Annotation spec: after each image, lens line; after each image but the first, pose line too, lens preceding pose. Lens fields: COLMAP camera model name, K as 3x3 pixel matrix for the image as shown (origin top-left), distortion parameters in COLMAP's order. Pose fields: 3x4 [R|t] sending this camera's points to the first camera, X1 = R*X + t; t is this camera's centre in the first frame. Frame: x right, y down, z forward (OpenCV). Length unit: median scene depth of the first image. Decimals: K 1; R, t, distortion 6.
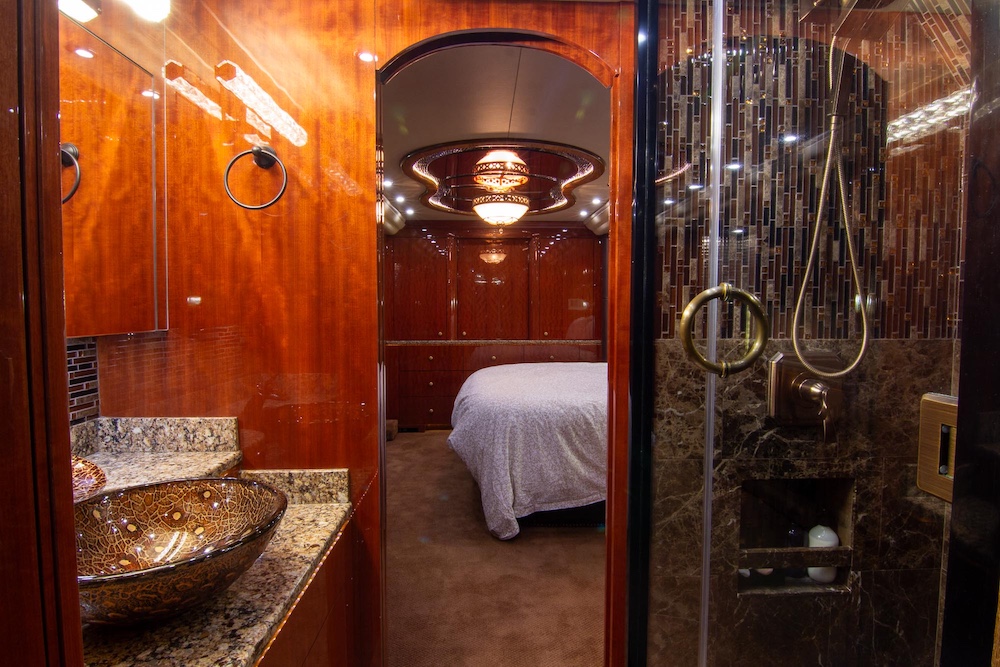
lens RADIAL K [[521.4, 0, 497.5], [0, 521.4, 329.4], [0, 0, 1]] dist [-0.007232, -0.009551]
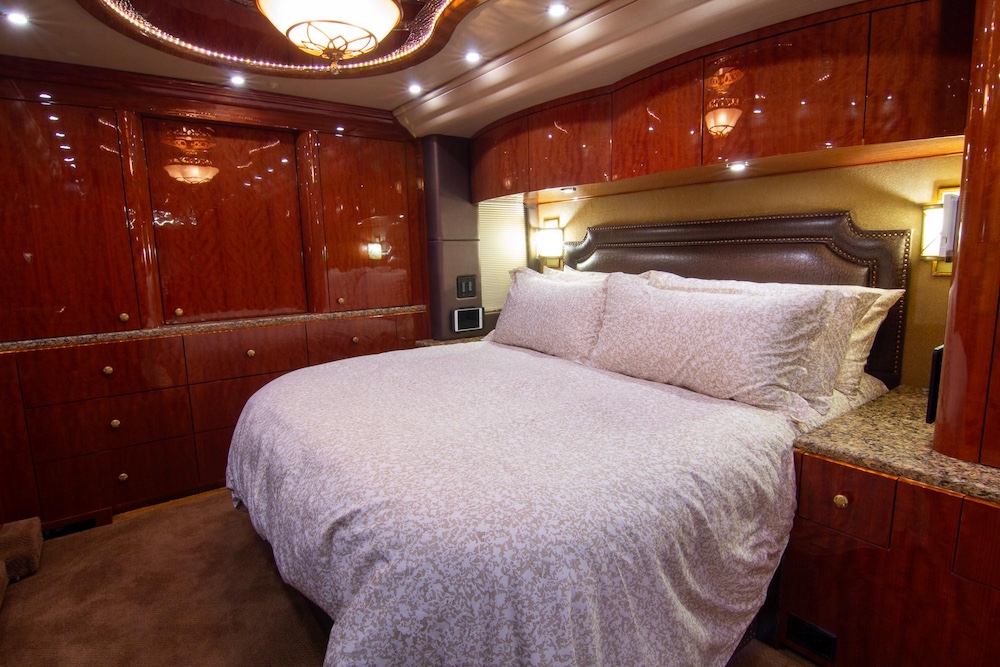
lens RADIAL K [[521.4, 0, 496.2], [0, 521.4, 329.1], [0, 0, 1]] dist [-0.007232, -0.009551]
pose [[0.815899, -0.102238, 0.569084, -0.257883], [0.047064, 0.992720, 0.110869, -0.042672], [-0.576276, -0.063675, 0.814771, 1.031155]]
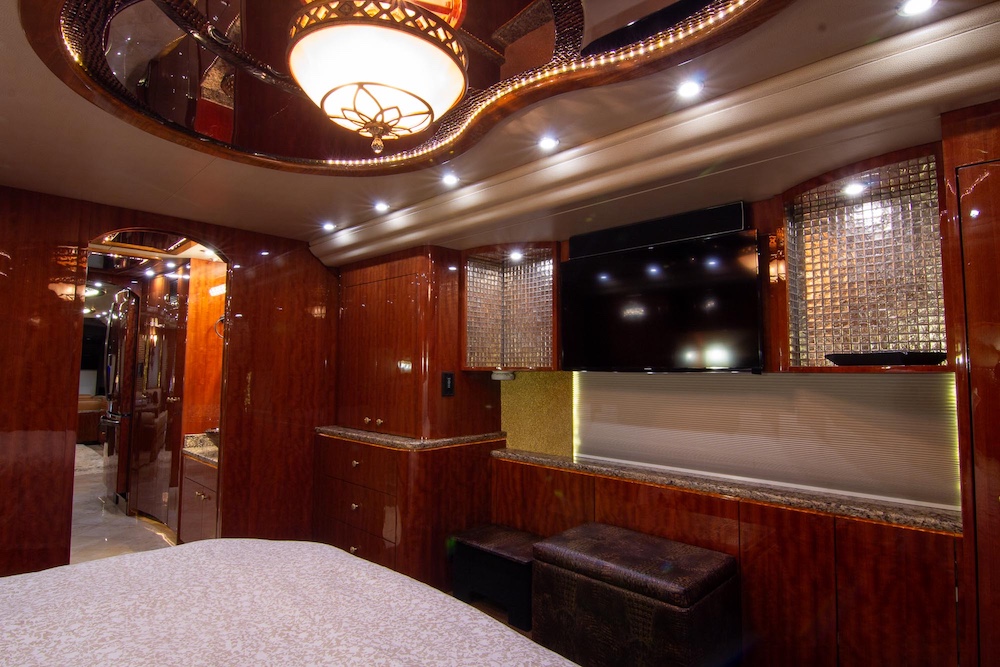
lens RADIAL K [[521.4, 0, 501.9], [0, 521.4, 326.3], [0, 0, 1]] dist [-0.007232, -0.009551]
pose [[-0.712001, -0.064491, -0.699211, 0.309710], [-0.037084, 0.997837, -0.054272, -0.110446], [0.701199, -0.012712, -0.712853, 2.297089]]
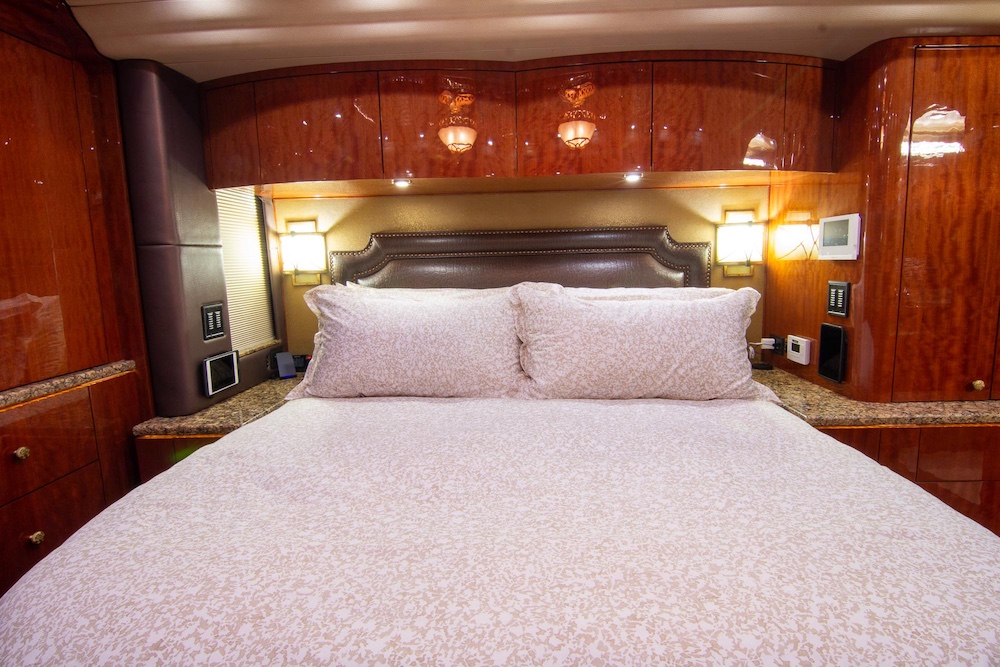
lens RADIAL K [[521.4, 0, 499.0], [0, 521.4, 332.3], [0, 0, 1]] dist [-0.007232, -0.009551]
pose [[0.064502, -0.141419, 0.987846, -0.359680], [0.069408, 0.988146, 0.136930, -0.075566], [-0.995501, 0.059732, 0.073553, 1.788551]]
